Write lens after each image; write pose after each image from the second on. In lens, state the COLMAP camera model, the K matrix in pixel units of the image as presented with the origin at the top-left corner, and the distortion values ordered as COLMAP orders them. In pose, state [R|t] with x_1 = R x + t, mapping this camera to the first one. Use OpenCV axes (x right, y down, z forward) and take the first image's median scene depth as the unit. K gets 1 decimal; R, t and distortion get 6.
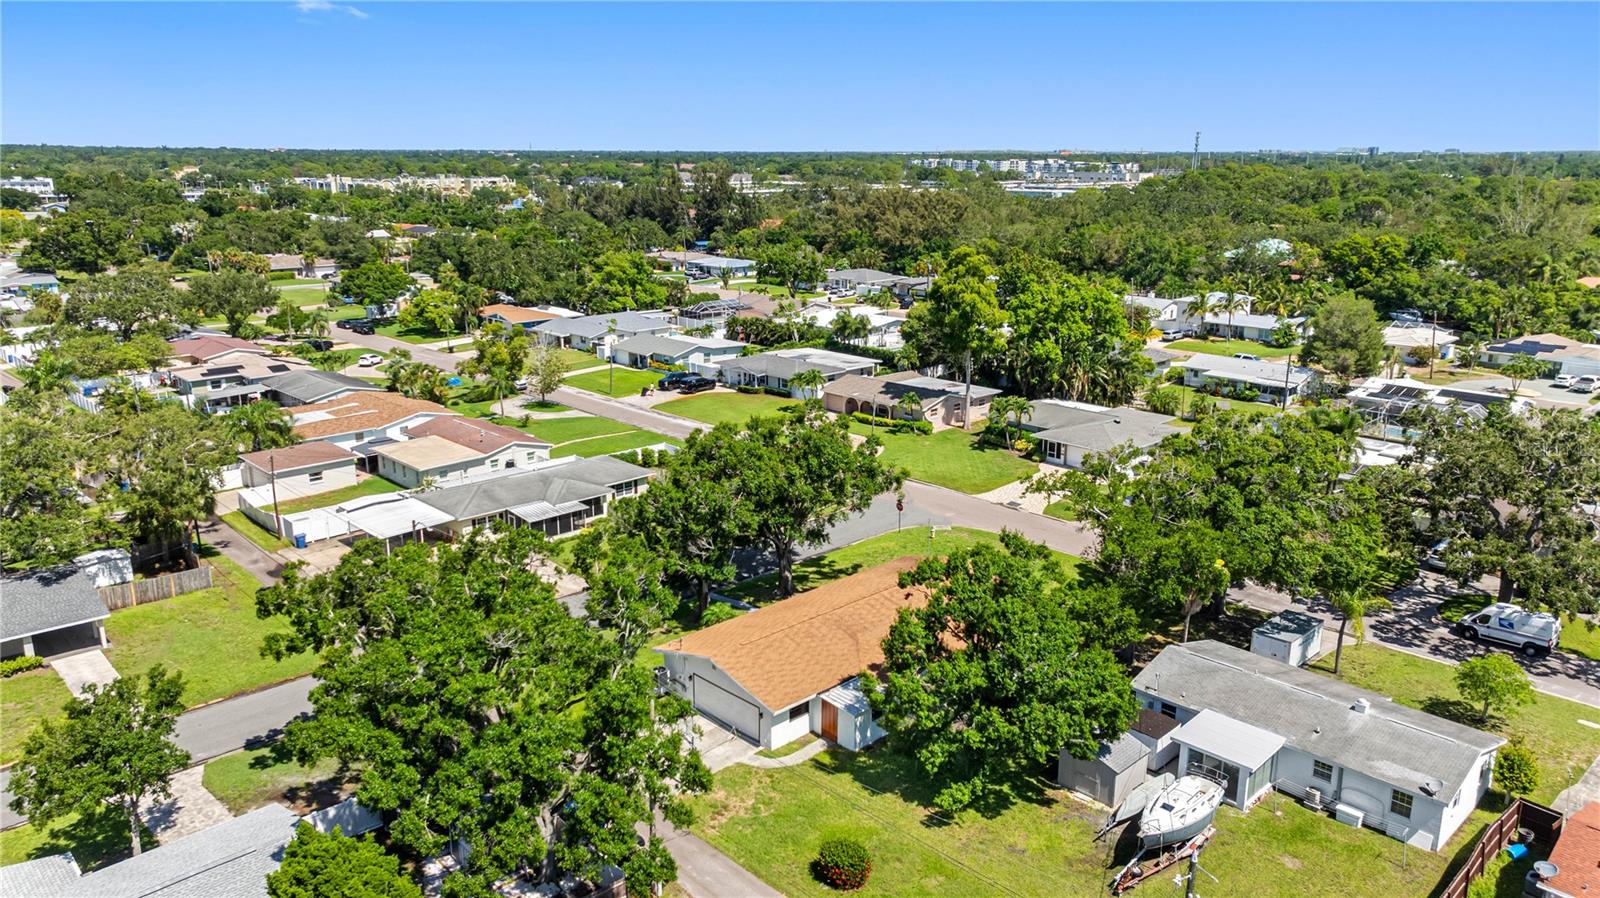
lens RADIAL K [[1113.2, 0, 800.0], [0, 1113.2, 449.0], [0, 0, 1]] dist [-0.000484, 0.000436]
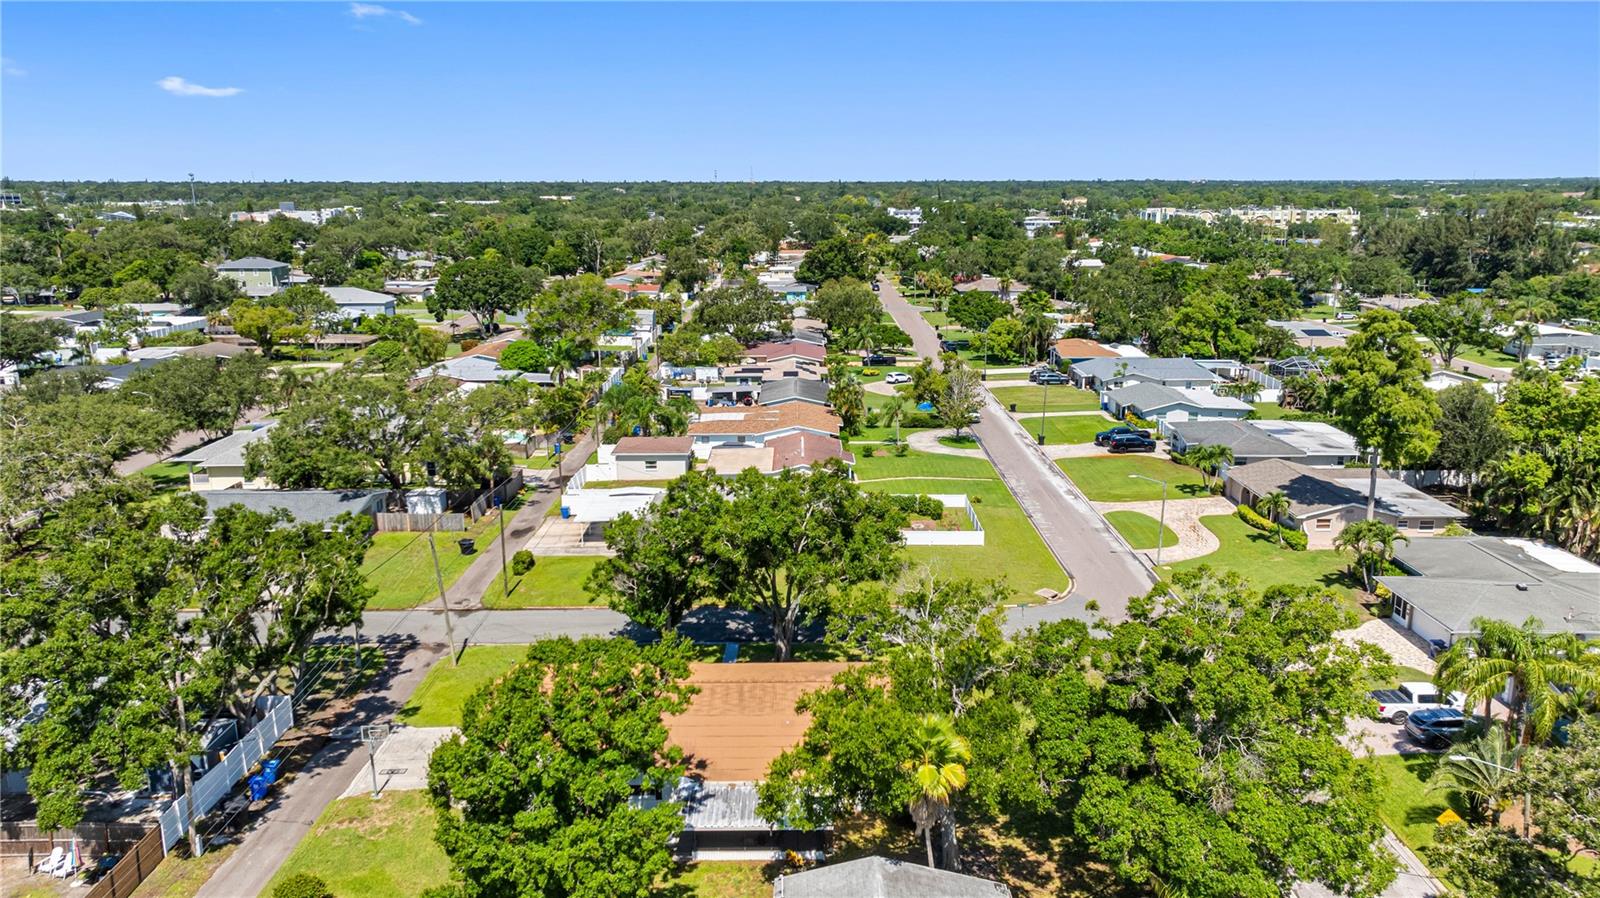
lens RADIAL K [[1113.2, 0, 800.0], [0, 1113.2, 449.0], [0, 0, 1]] dist [-0.000484, 0.000436]
pose [[0.722422, 0.153623, -0.674170, 0.228219], [-0.171379, 0.984366, 0.040663, -0.032739], [0.669877, 0.086163, 0.737456, 0.128354]]
